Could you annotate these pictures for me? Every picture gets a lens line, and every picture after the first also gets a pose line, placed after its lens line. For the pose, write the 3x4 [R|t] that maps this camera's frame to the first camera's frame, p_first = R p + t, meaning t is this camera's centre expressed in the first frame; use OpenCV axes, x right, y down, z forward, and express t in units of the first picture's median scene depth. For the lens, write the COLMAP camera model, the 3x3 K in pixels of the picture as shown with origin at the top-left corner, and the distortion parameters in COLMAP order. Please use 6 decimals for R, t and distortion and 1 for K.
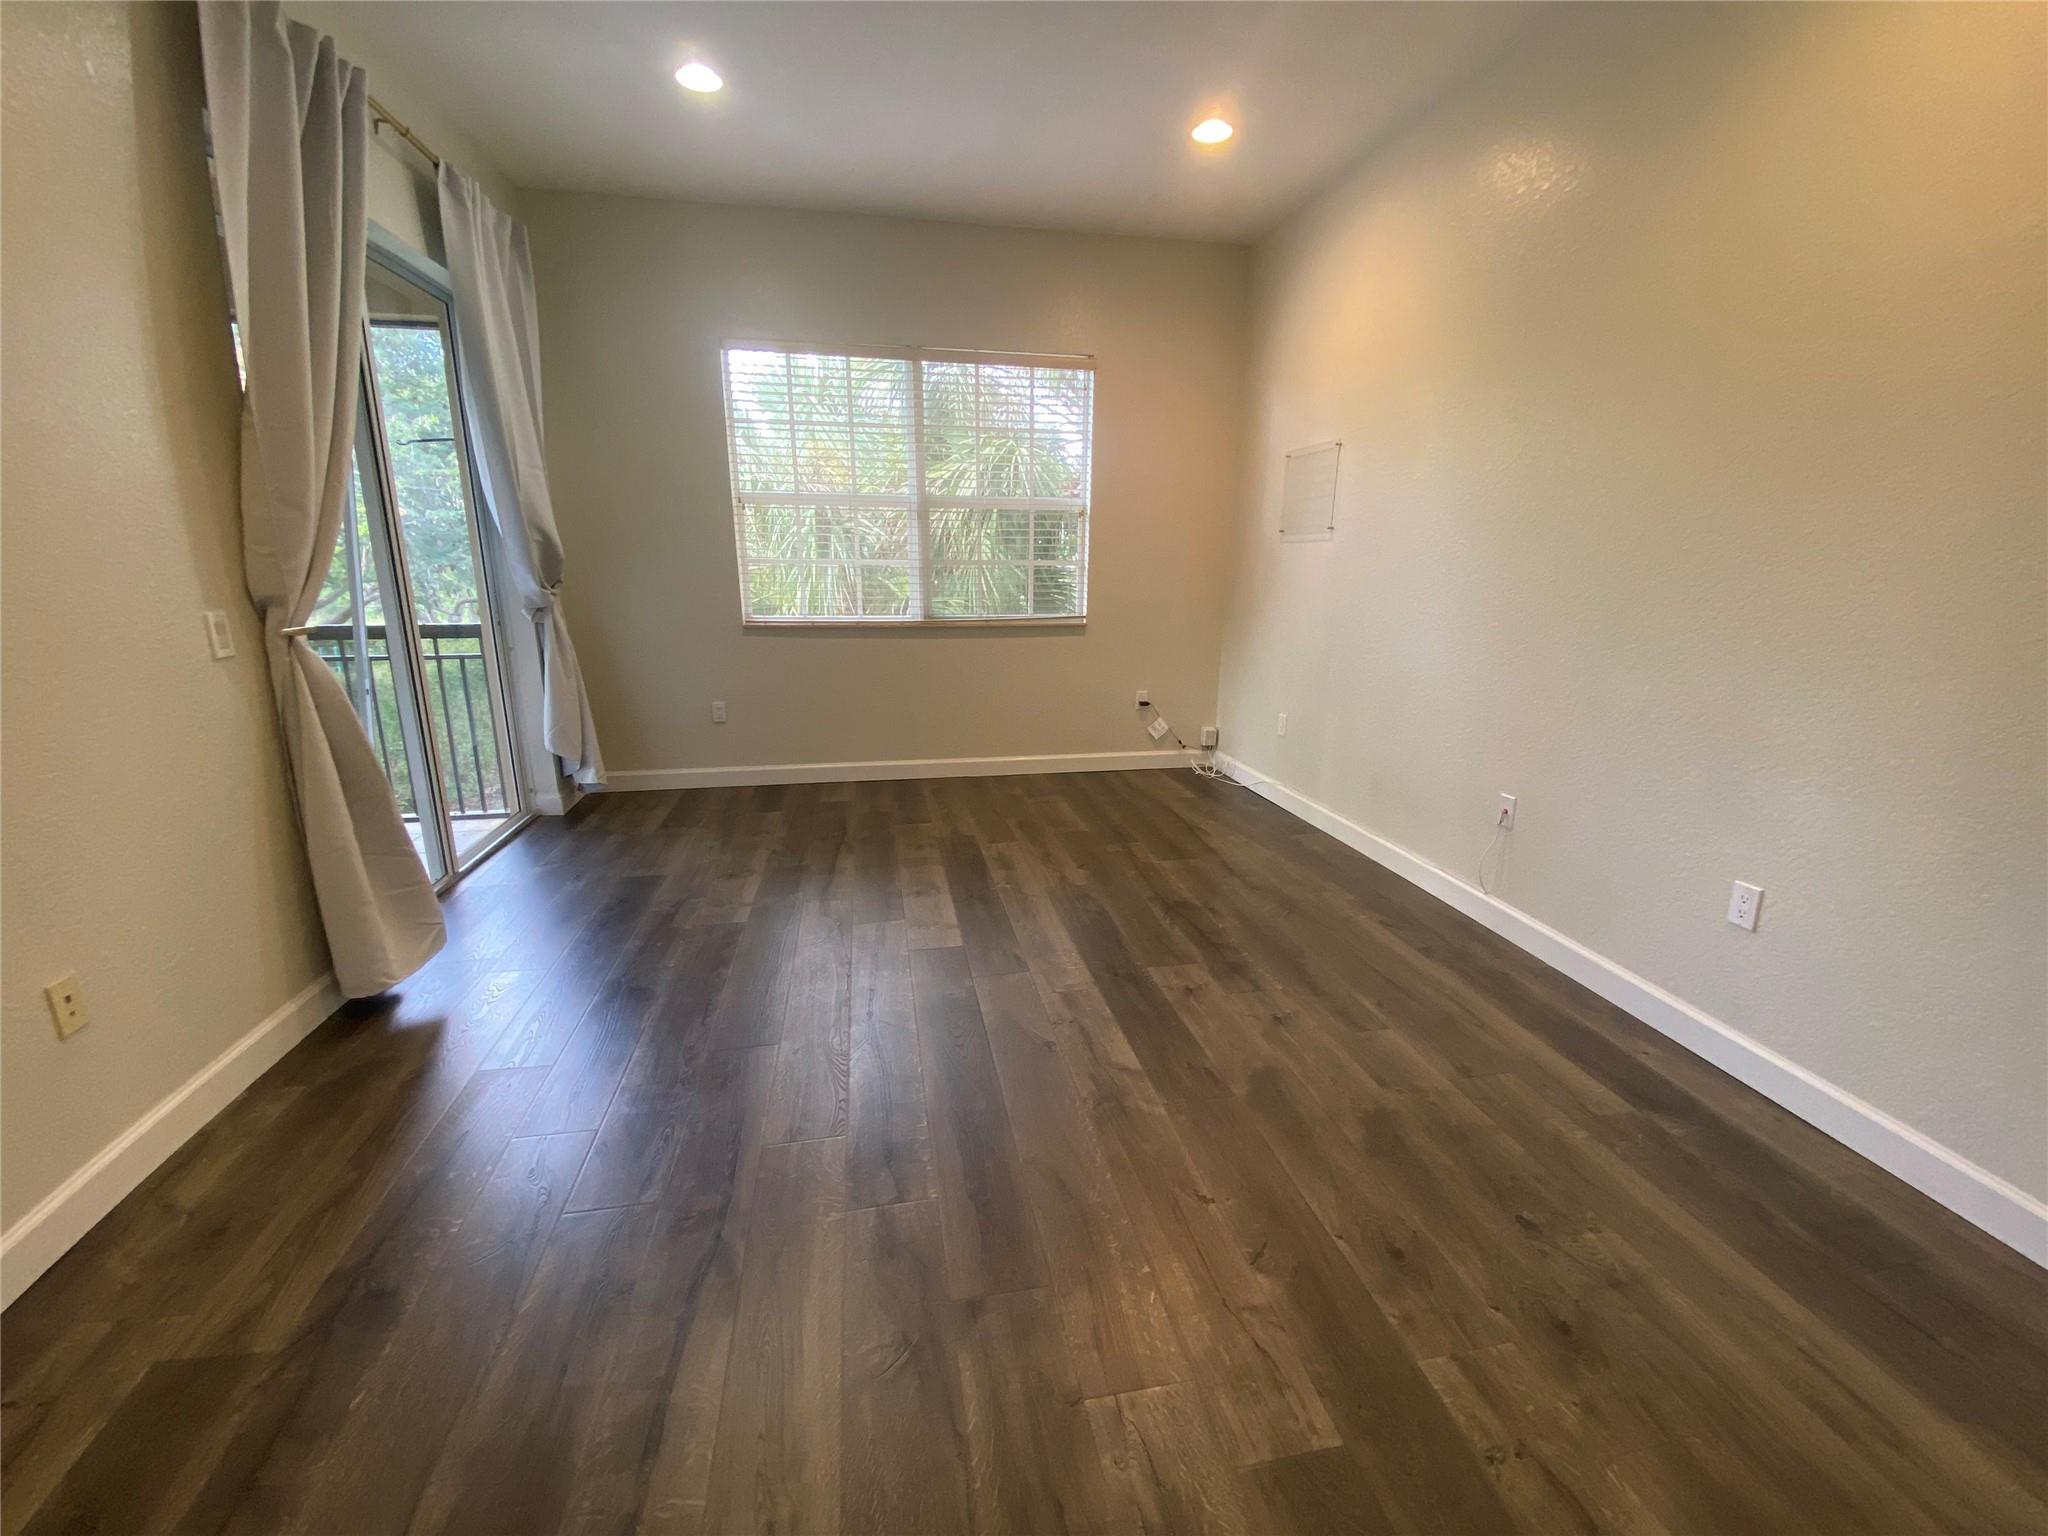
lens RADIAL K [[833.8, 0, 1029.4], [0, 833.8, 768.5], [0, 0, 1]] dist [0.009472, -0.010843]
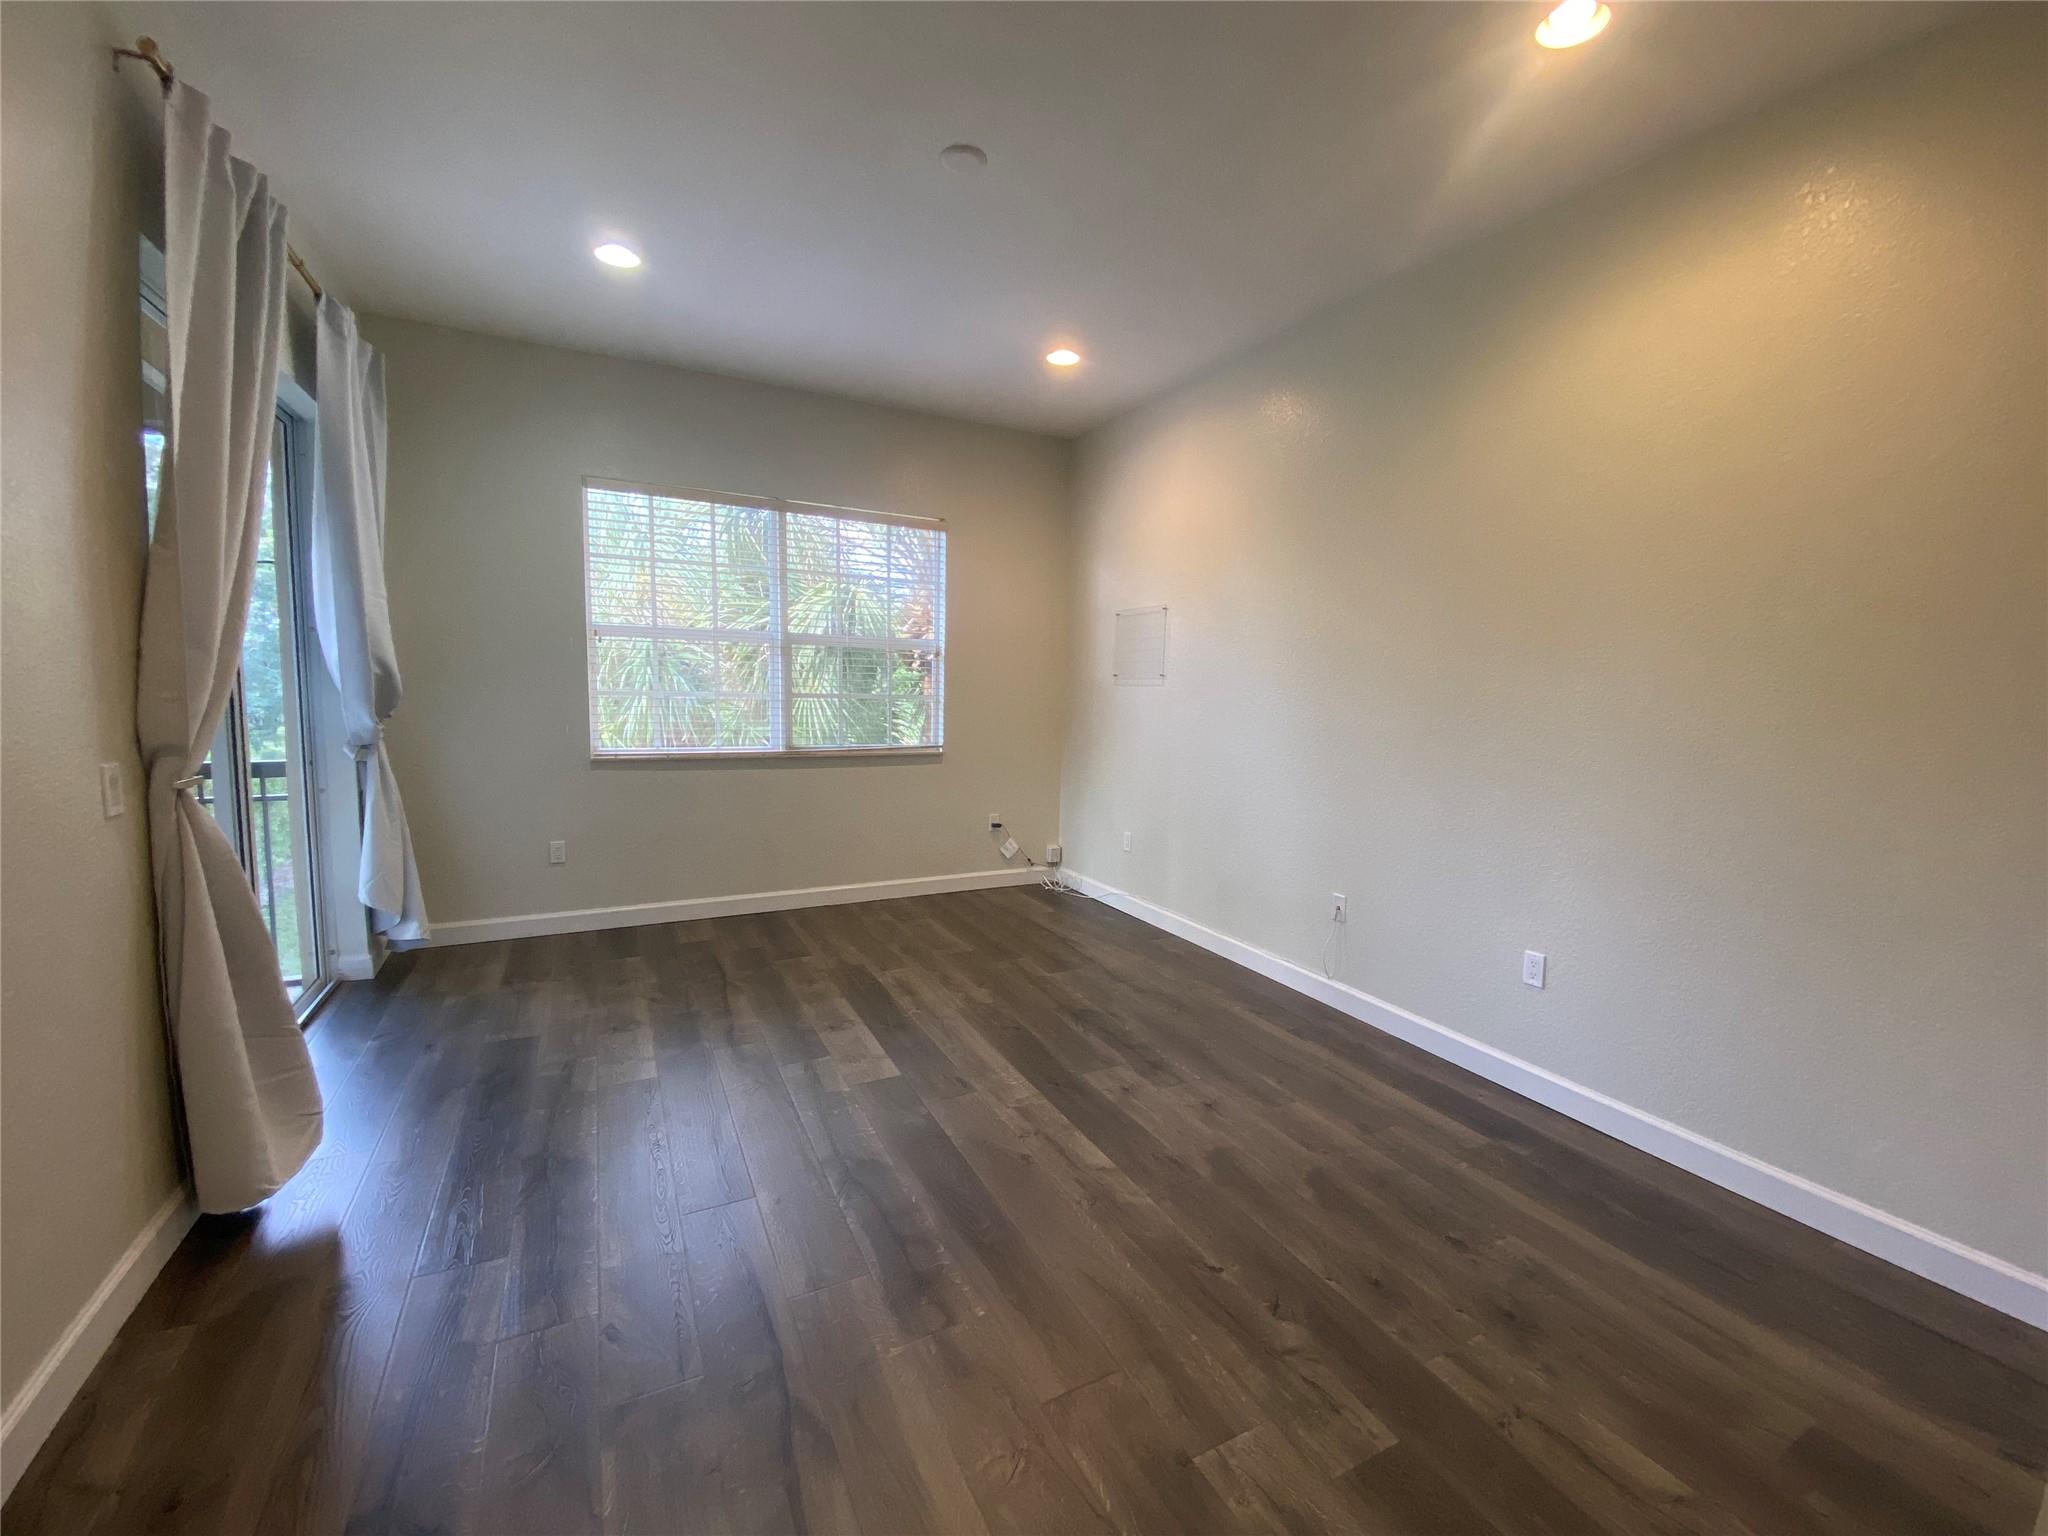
lens RADIAL K [[833.8, 0, 1029.1], [0, 833.8, 760.6], [0, 0, 1]] dist [0.009472, -0.010843]
pose [[0.960999, -0.012919, 0.276248, -0.172574], [0.053797, 0.988559, -0.140916, -0.011658], [-0.271267, 0.150281, 0.950700, -0.059894]]
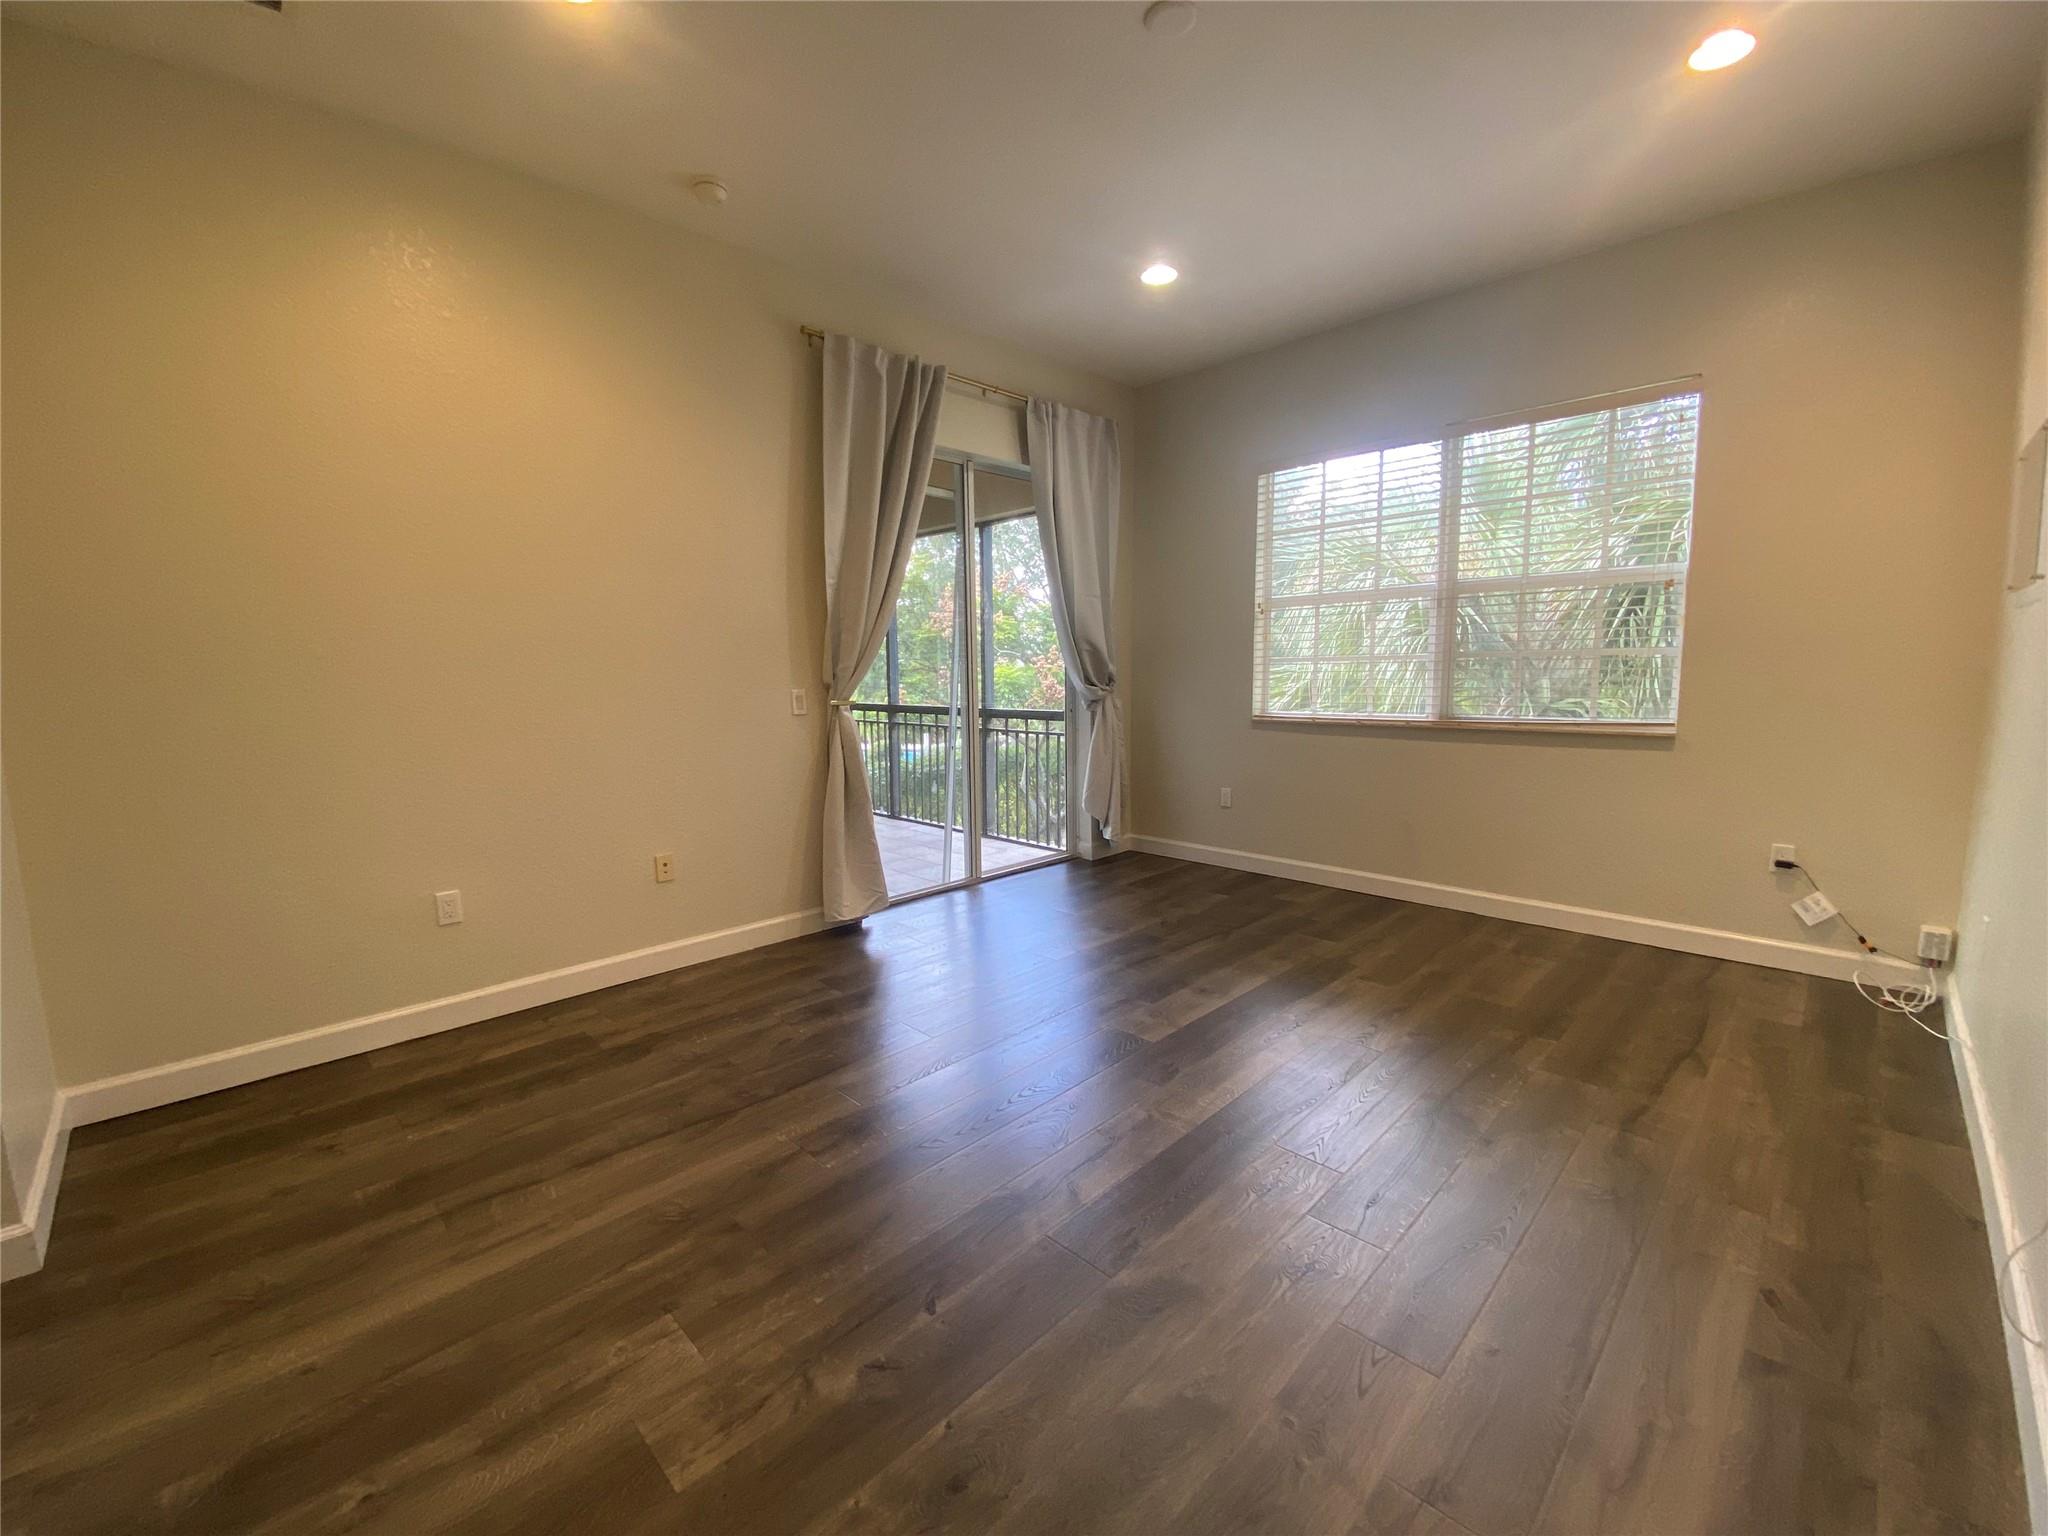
lens RADIAL K [[833.8, 0, 1006.1], [0, 833.8, 762.1], [0, 0, 1]] dist [0.009472, -0.010843]
pose [[0.546601, 0.078745, -0.833683, 0.501467], [-0.187330, 0.981836, -0.030083, -0.036735], [0.816171, 0.172617, 0.551424, 0.227095]]
